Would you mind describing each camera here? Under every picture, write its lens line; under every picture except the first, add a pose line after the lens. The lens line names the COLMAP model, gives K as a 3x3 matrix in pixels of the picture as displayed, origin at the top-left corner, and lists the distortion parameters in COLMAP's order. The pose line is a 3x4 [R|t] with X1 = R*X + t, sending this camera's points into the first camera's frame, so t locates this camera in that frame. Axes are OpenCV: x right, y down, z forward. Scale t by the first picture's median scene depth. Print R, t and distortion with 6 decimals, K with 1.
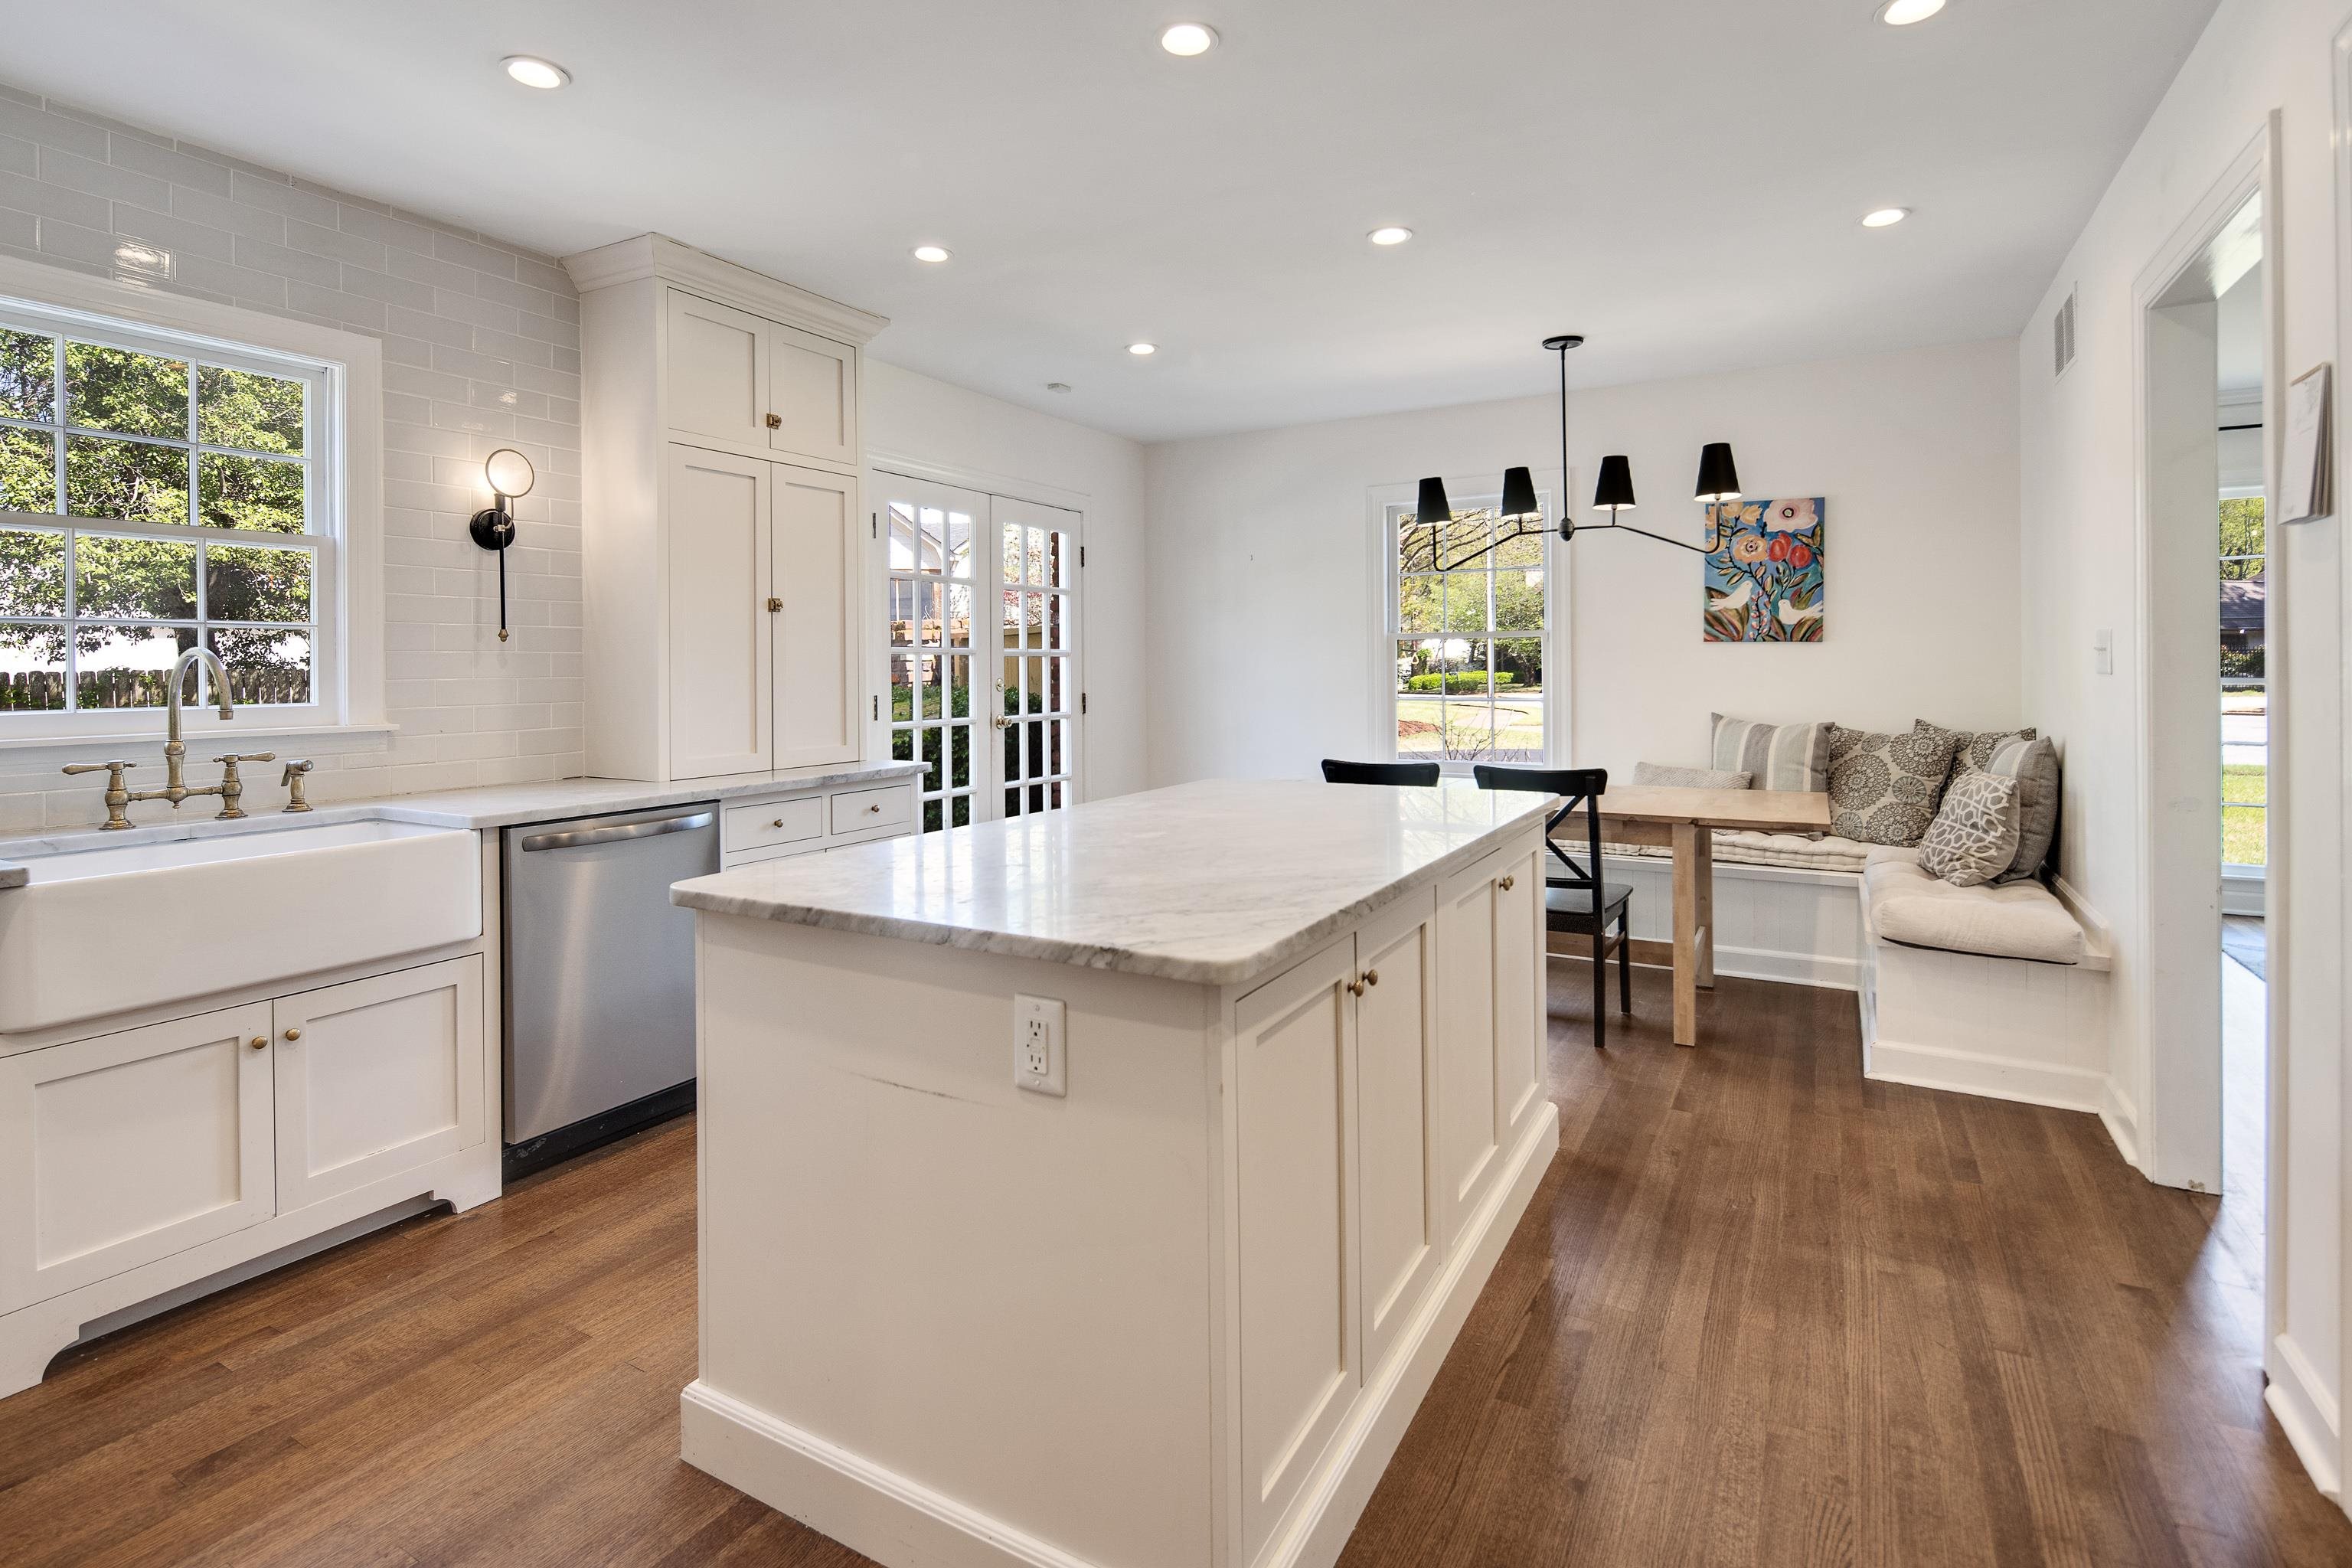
lens RADIAL K [[1138.3, 0, 1135.1], [0, 1138.3, 671.2], [0, 0, 1]] dist [0.001794, 0.000168]
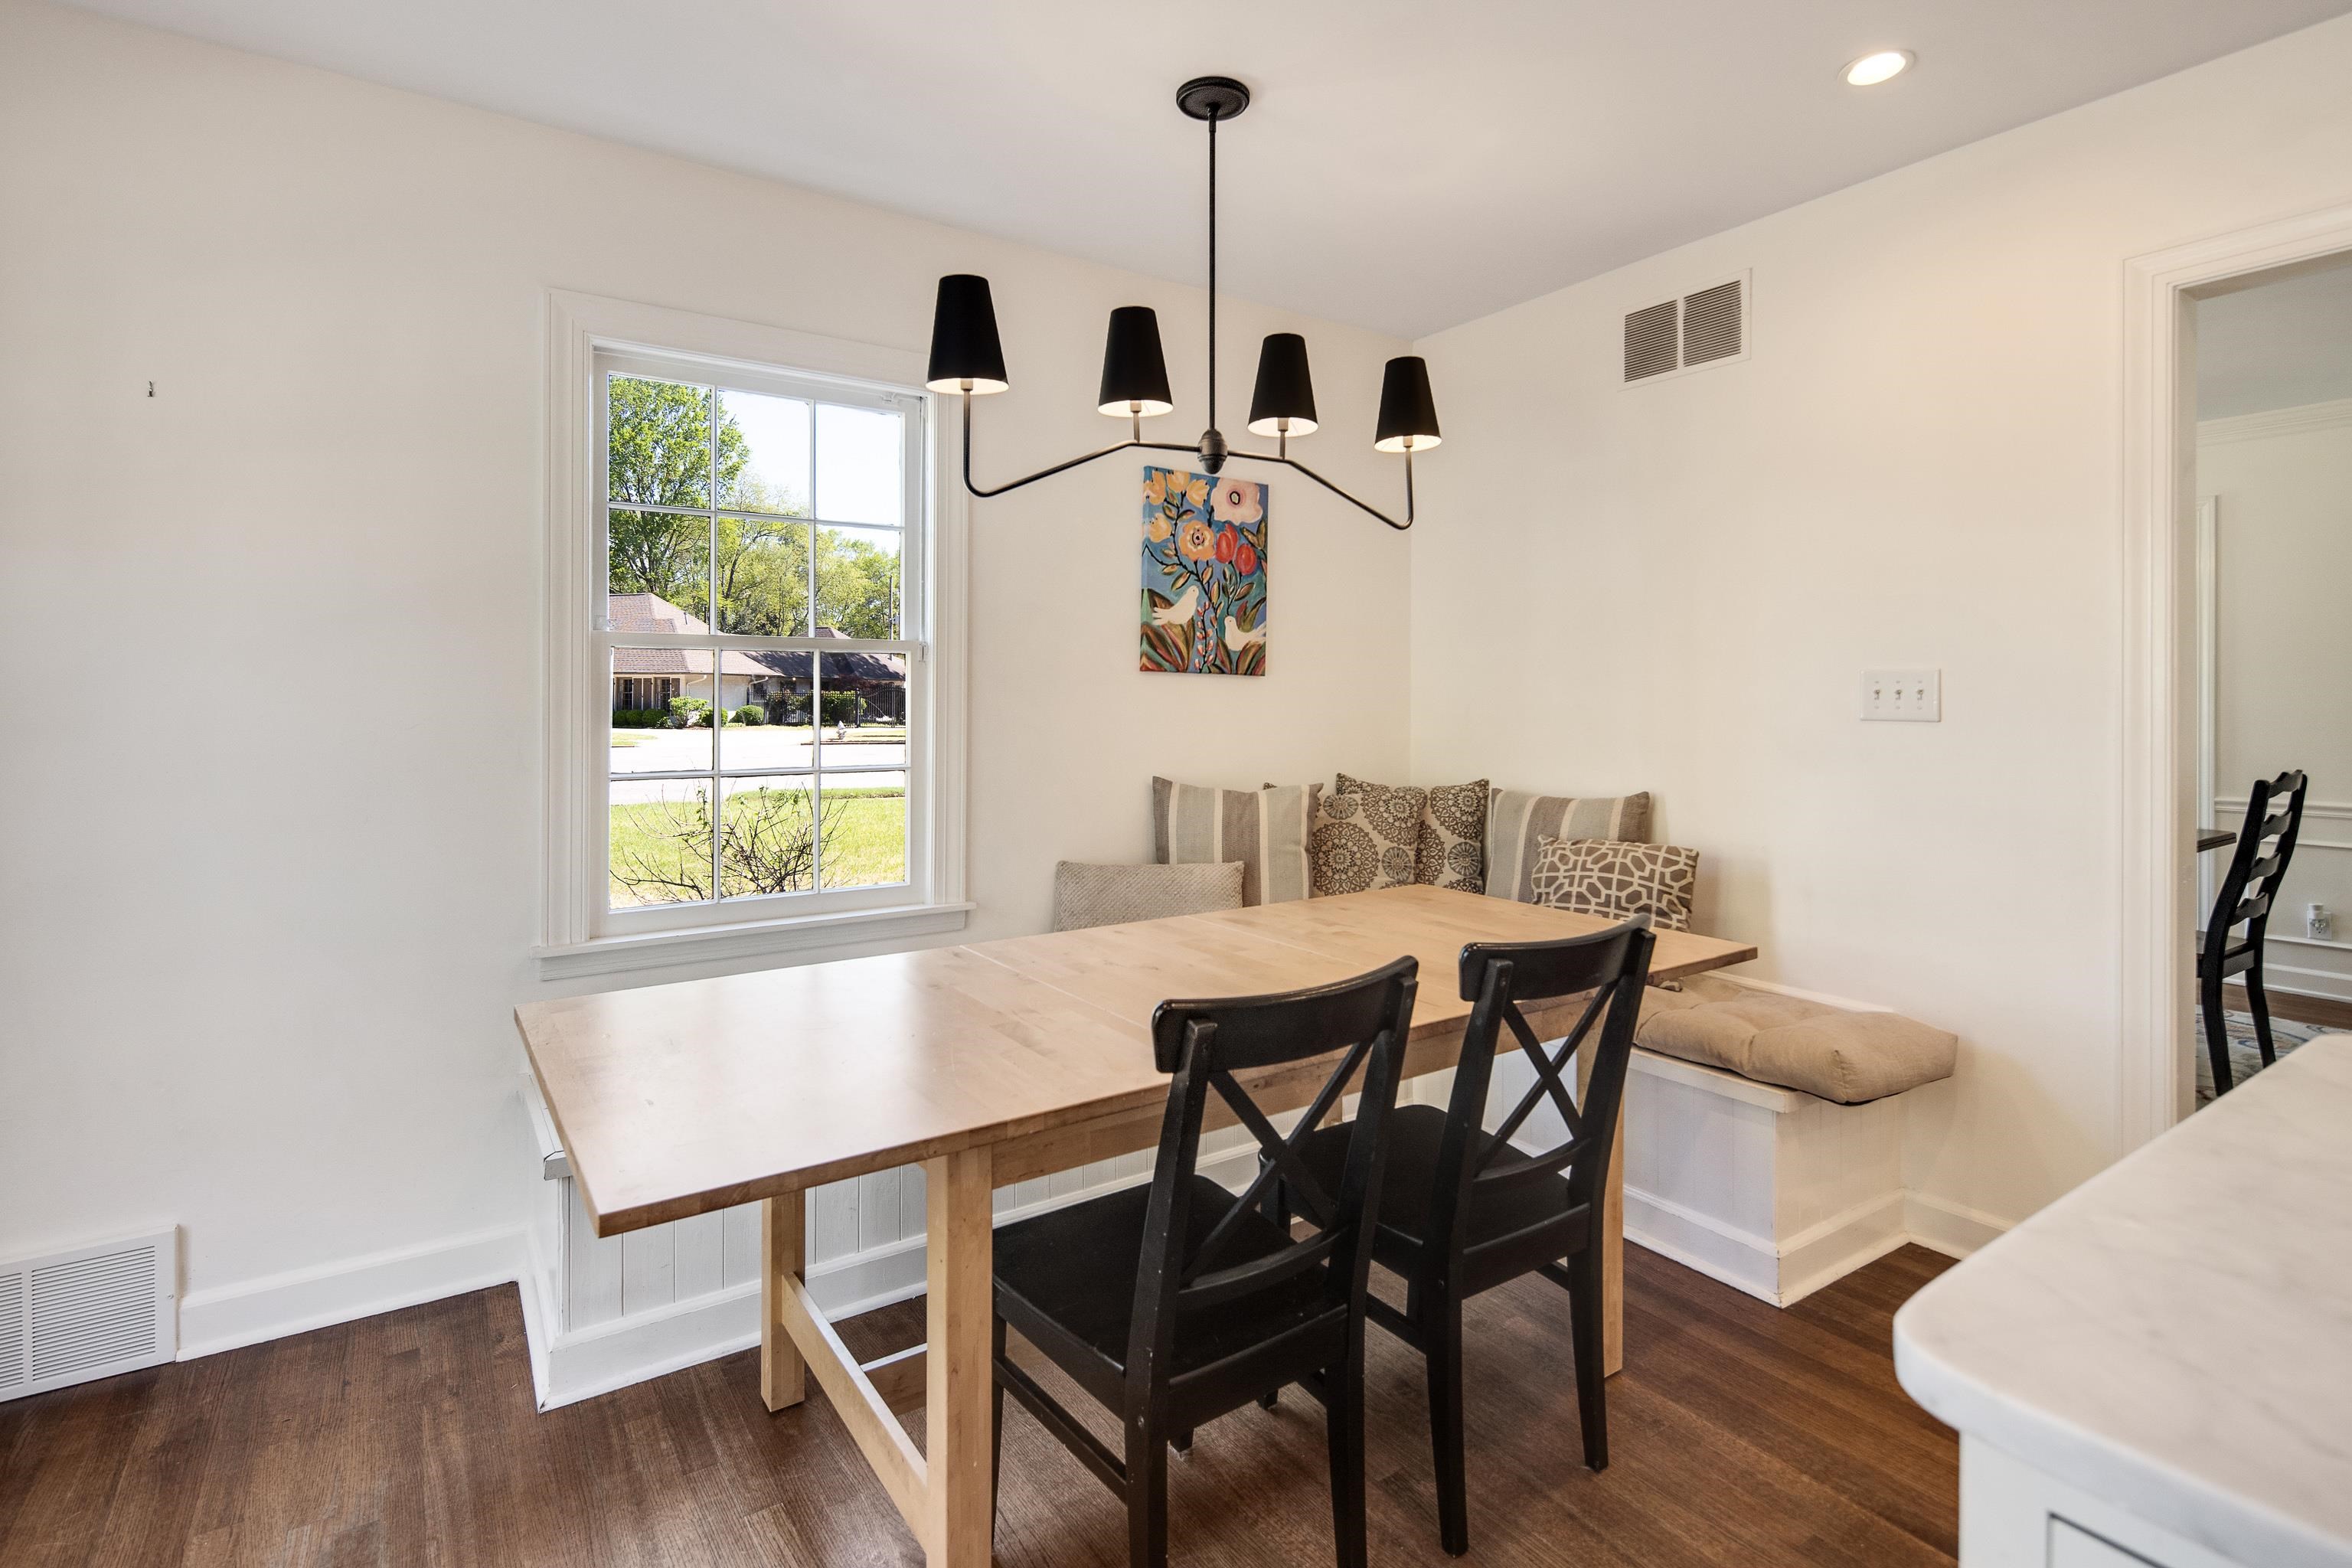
lens RADIAL K [[1138.3, 0, 1176.0], [0, 1138.3, 691.9], [0, 0, 1]] dist [0.001794, 0.000168]
pose [[0.422528, 0.015038, 0.906225, -0.099978], [-0.001776, 0.999874, -0.015764, -0.003344], [-0.906348, 0.005052, 0.422501, 0.728425]]
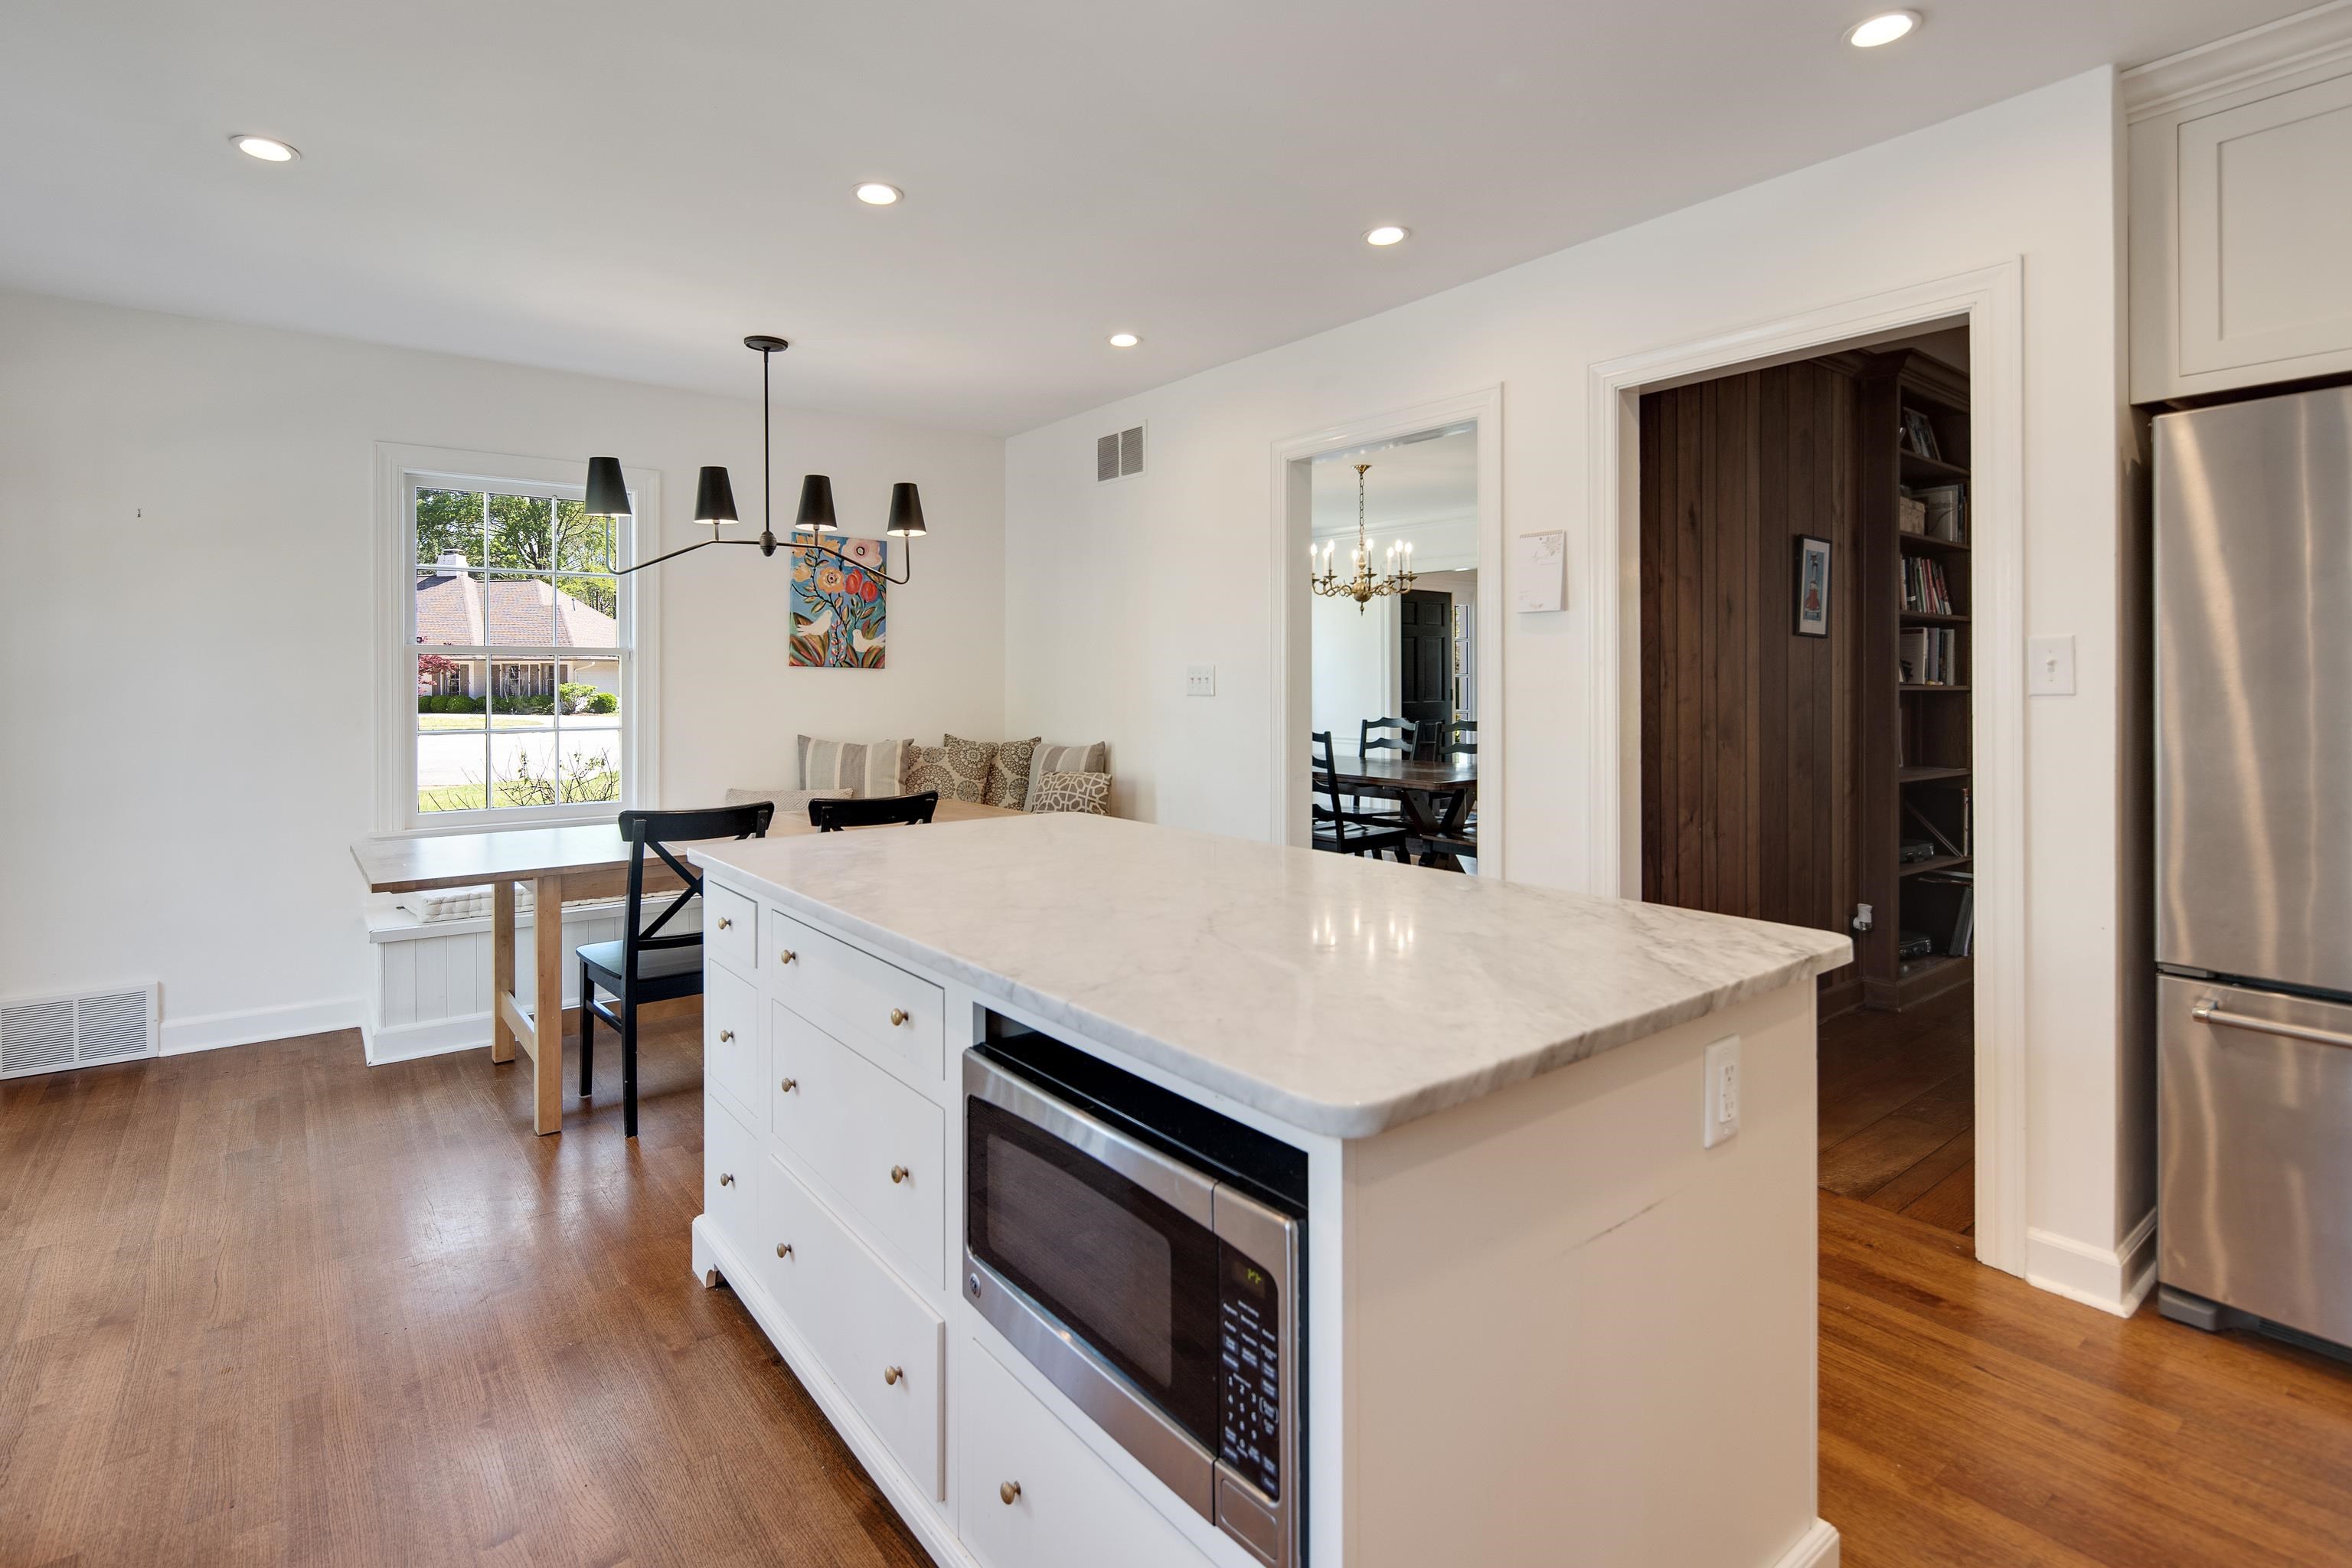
lens RADIAL K [[1138.3, 0, 1157.6], [0, 1138.3, 679.5], [0, 0, 1]] dist [0.001794, 0.000168]
pose [[0.367127, 0.011006, 0.930106, -0.344008], [0.002459, 0.999915, -0.012802, 0.000067], [-0.930168, 0.006987, 0.367069, 0.330127]]
